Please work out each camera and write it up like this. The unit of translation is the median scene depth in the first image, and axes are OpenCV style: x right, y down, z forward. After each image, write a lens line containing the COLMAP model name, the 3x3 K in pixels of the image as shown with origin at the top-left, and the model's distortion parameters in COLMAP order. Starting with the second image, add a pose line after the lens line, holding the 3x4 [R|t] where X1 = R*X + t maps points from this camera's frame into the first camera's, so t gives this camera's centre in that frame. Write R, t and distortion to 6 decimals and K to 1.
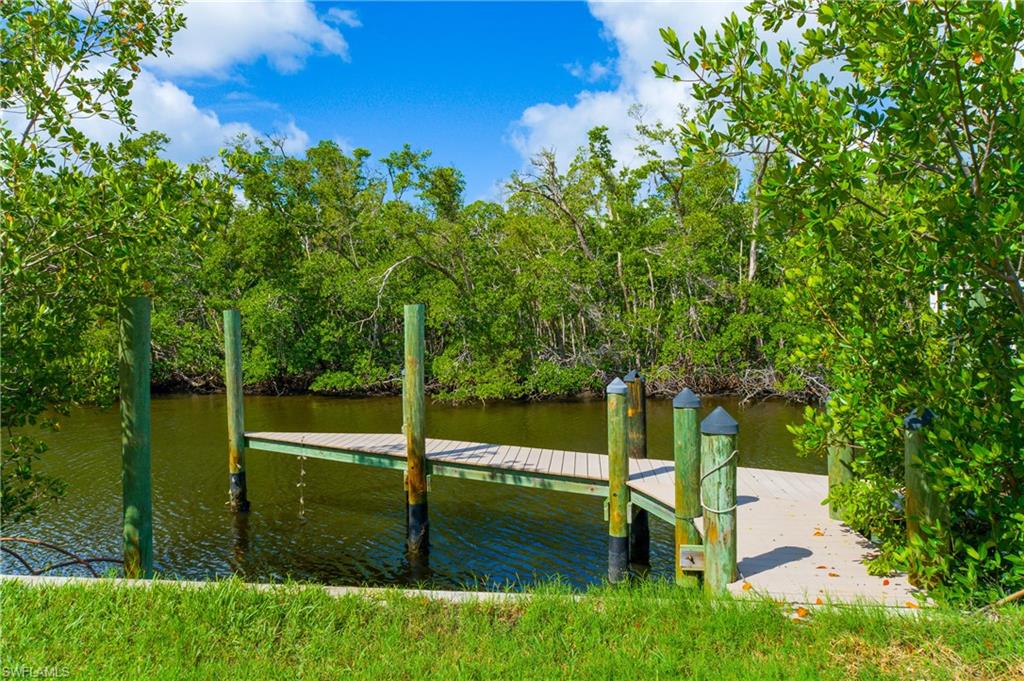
lens RADIAL K [[678.9, 0, 512.0], [0, 678.9, 340.5], [0, 0, 1]] dist [0.003906, 0.001966]
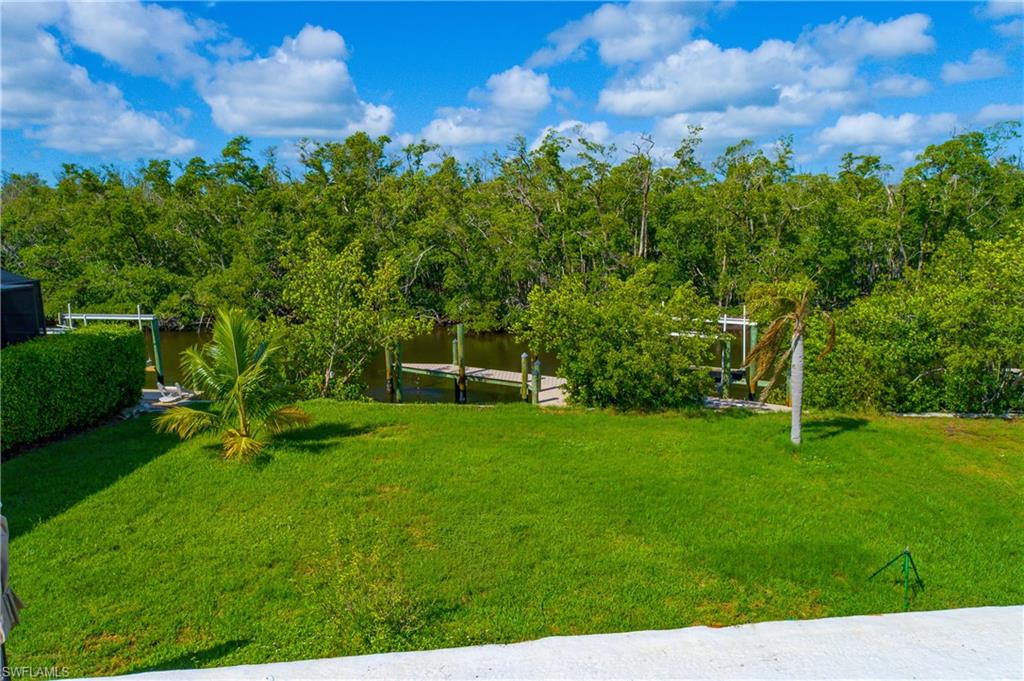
lens RADIAL K [[678.9, 0, 512.0], [0, 678.9, 340.5], [0, 0, 1]] dist [0.003906, 0.001966]
pose [[0.999740, -0.006012, 0.021979, 0.005815], [0.002510, 0.987753, 0.156005, -0.143192], [-0.022648, -0.155909, 0.987512, -0.628613]]
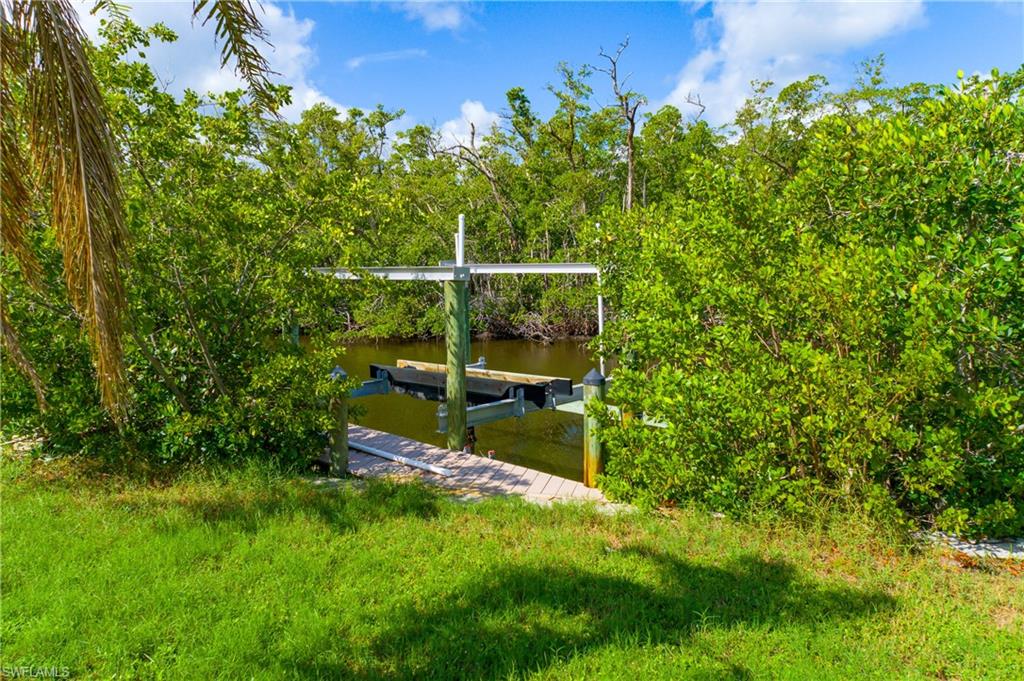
lens RADIAL K [[678.9, 0, 512.0], [0, 678.9, 340.5], [0, 0, 1]] dist [0.003906, 0.001966]
pose [[0.984156, 0.014774, -0.176689, 0.361512], [0.002404, 0.995319, 0.096615, -0.021859], [0.177289, -0.095509, 0.979513, -0.109255]]
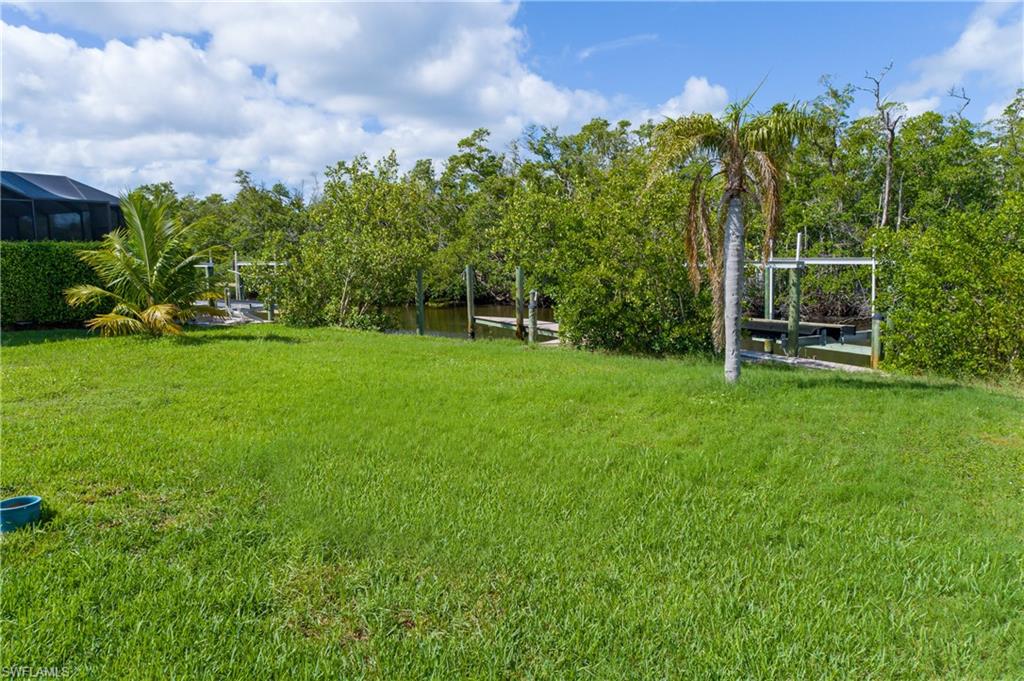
lens RADIAL K [[678.9, 0, 512.0], [0, 678.9, 340.5], [0, 0, 1]] dist [0.003906, 0.001966]
pose [[0.881893, 0.057554, -0.467923, 0.344775], [-0.003603, 0.993314, 0.115387, -0.023882], [0.471435, -0.100073, 0.876204, -0.428024]]
